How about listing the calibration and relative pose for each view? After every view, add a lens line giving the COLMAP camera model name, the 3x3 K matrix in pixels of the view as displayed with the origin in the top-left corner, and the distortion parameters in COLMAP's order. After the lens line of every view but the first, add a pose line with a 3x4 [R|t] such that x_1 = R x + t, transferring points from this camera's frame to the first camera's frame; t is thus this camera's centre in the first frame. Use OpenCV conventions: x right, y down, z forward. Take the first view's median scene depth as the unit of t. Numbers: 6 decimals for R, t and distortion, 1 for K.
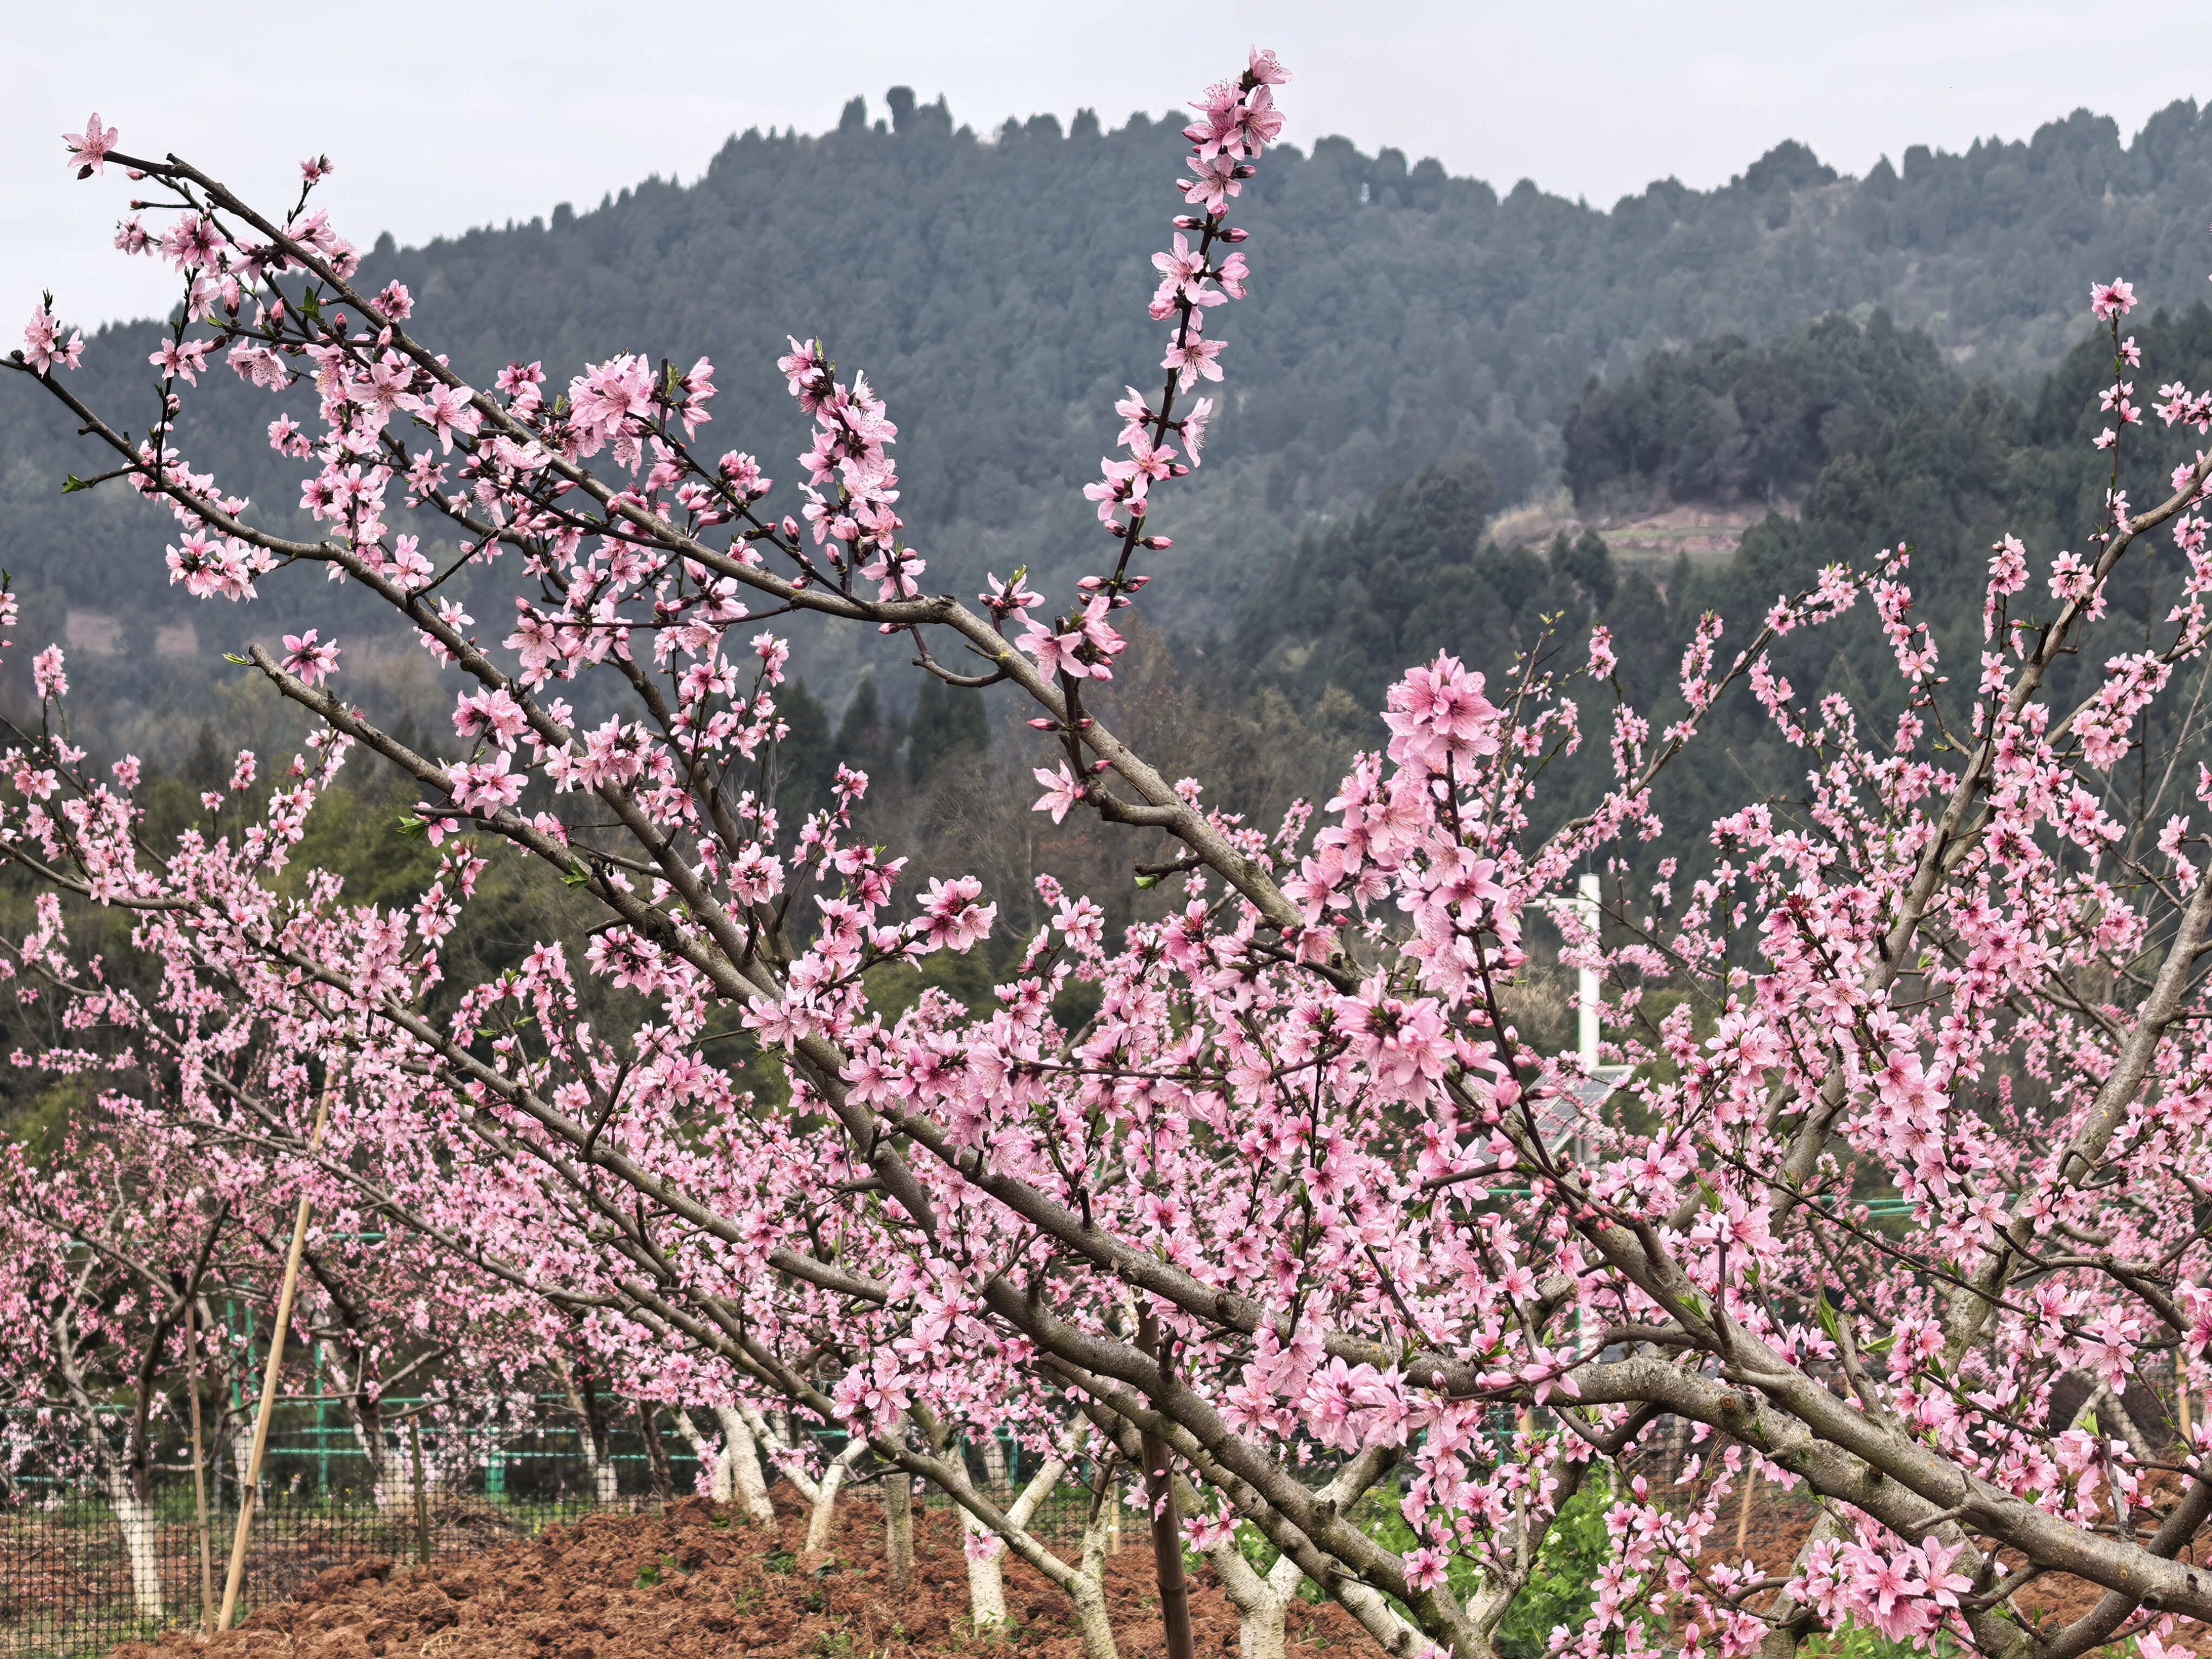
lens RADIAL K [[6286.3, 0, 1111.2], [0, 6286.3, 822.9], [0, 0, 1]] dist [-0.000677, 0.000000]
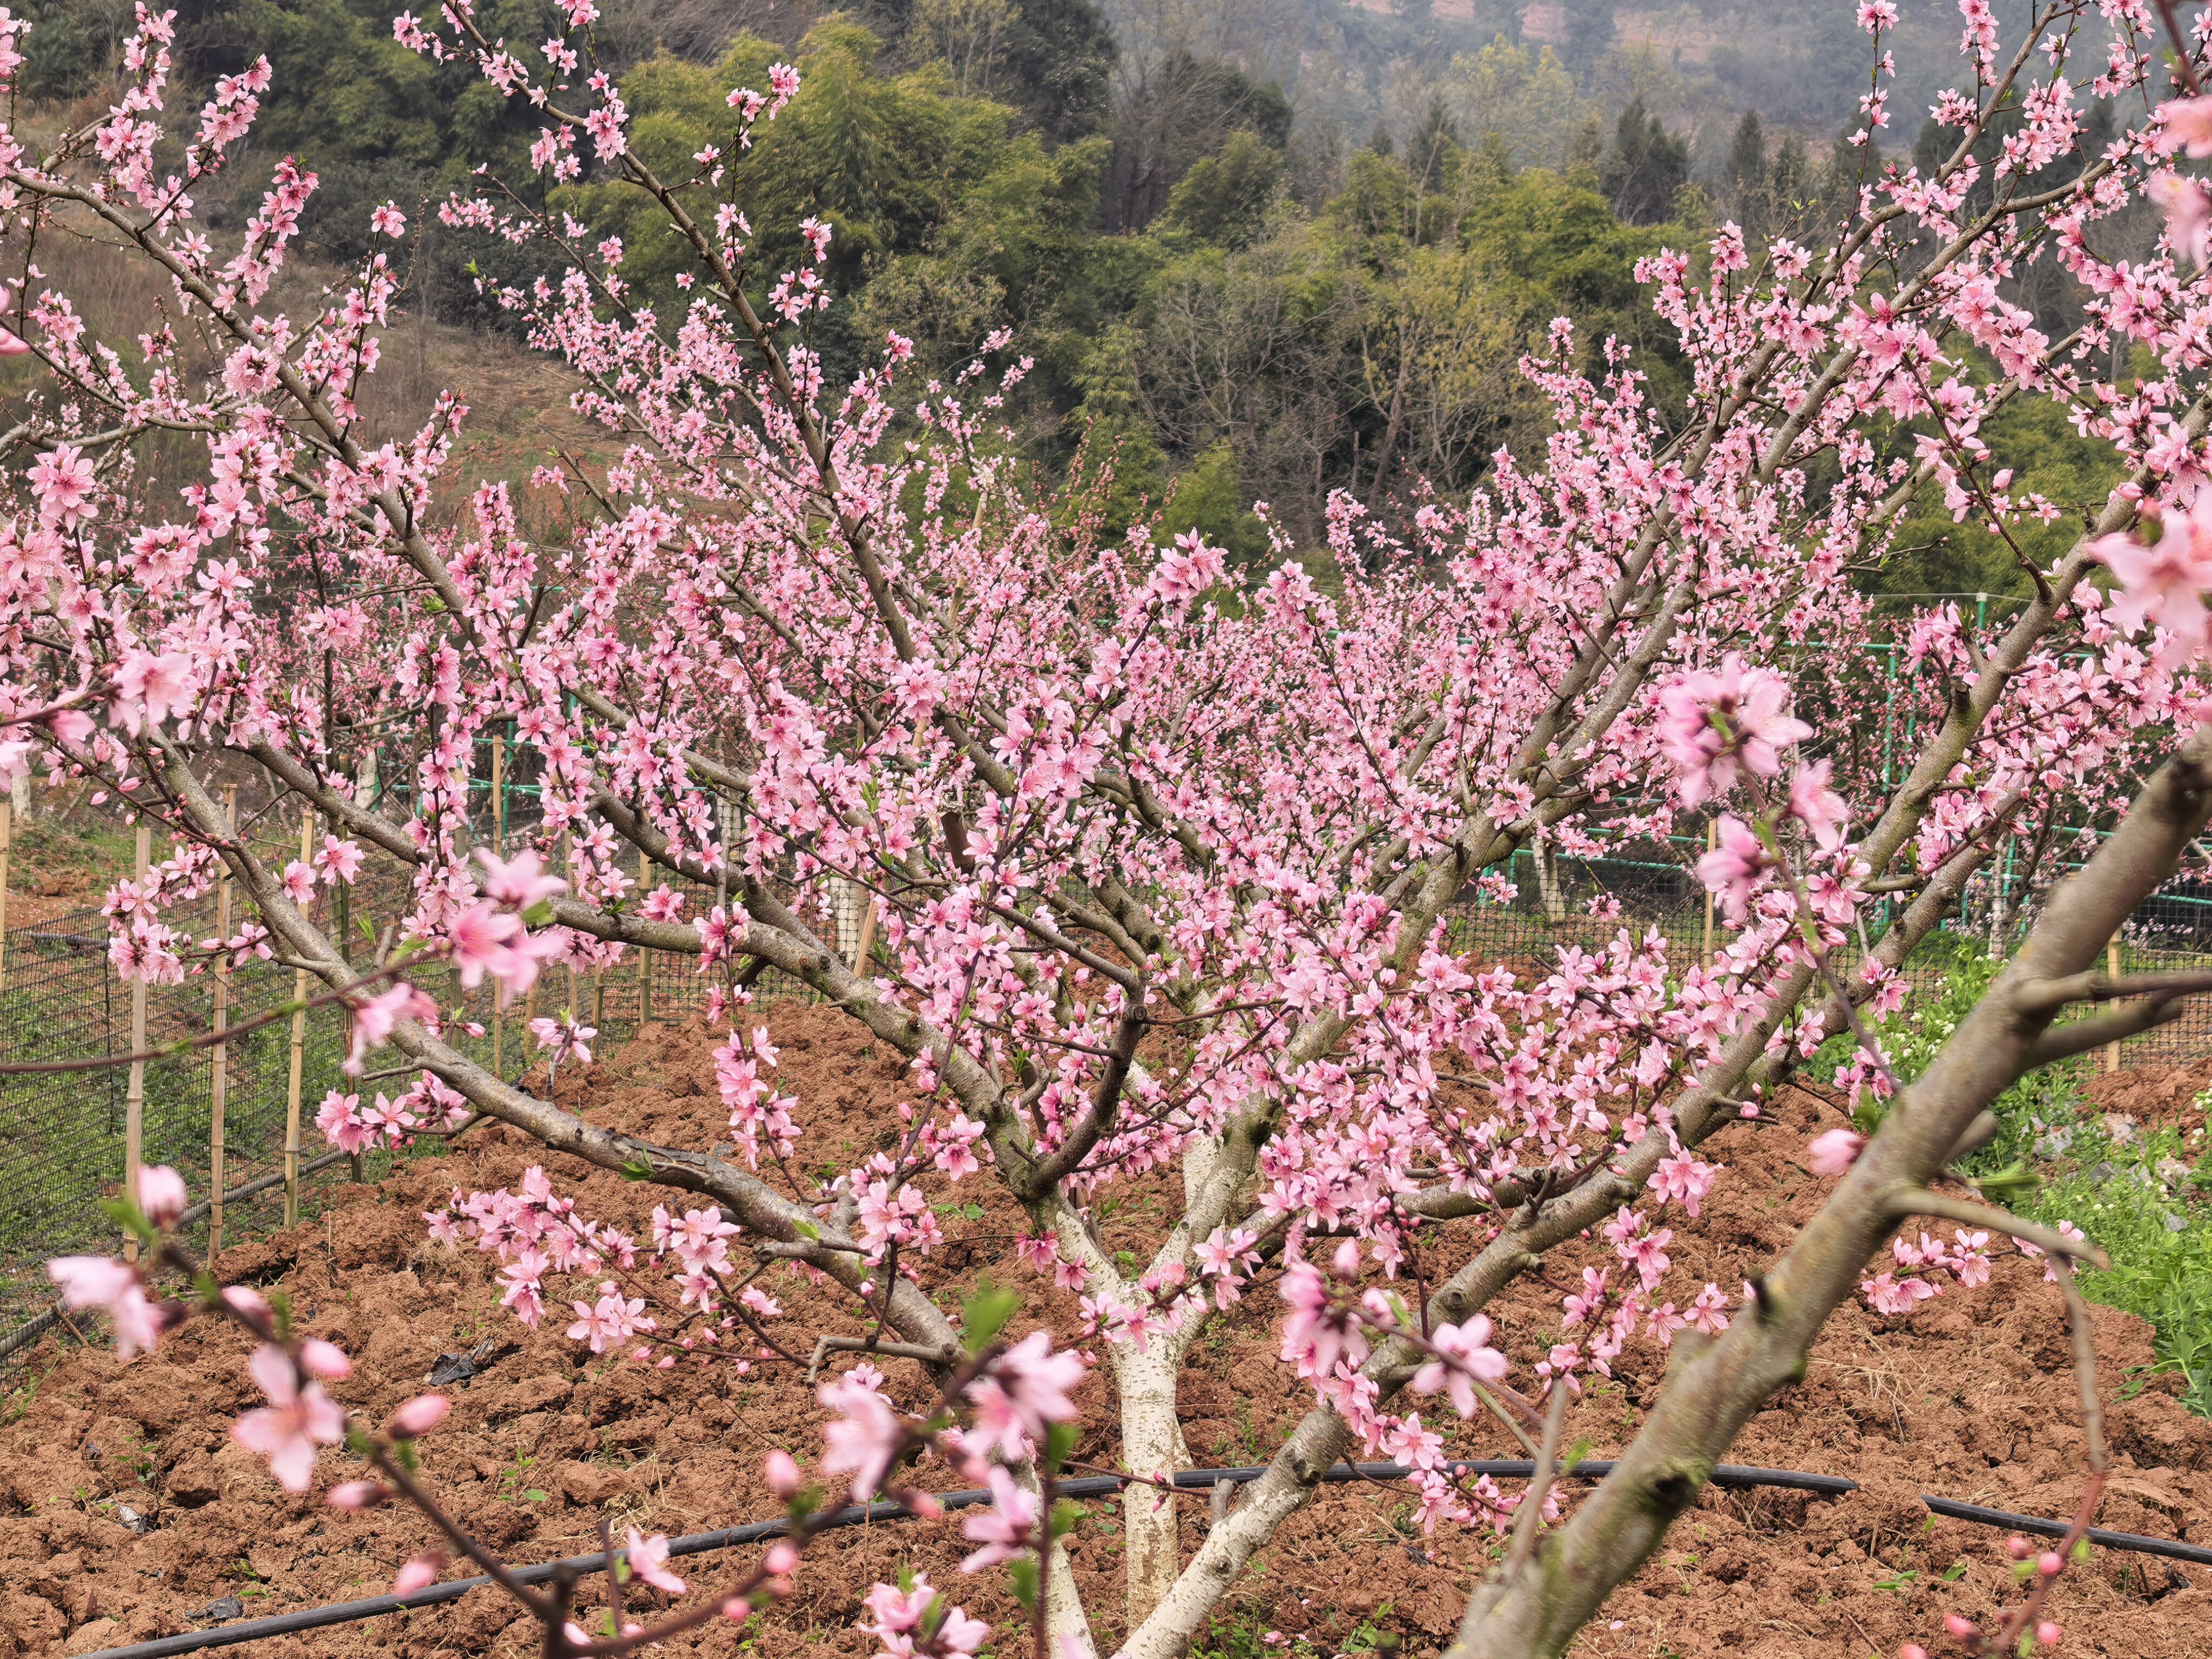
lens RADIAL K [[6286.3, 0, 1107.4], [0, 6286.3, 829.2], [0, 0, 1]] dist [-0.000677, 0.000000]
pose [[0.977245, 0.083856, -0.194834, 0.257937], [-0.064148, 0.992363, 0.105357, -0.047820], [0.202181, -0.090462, 0.975161, -0.160064]]
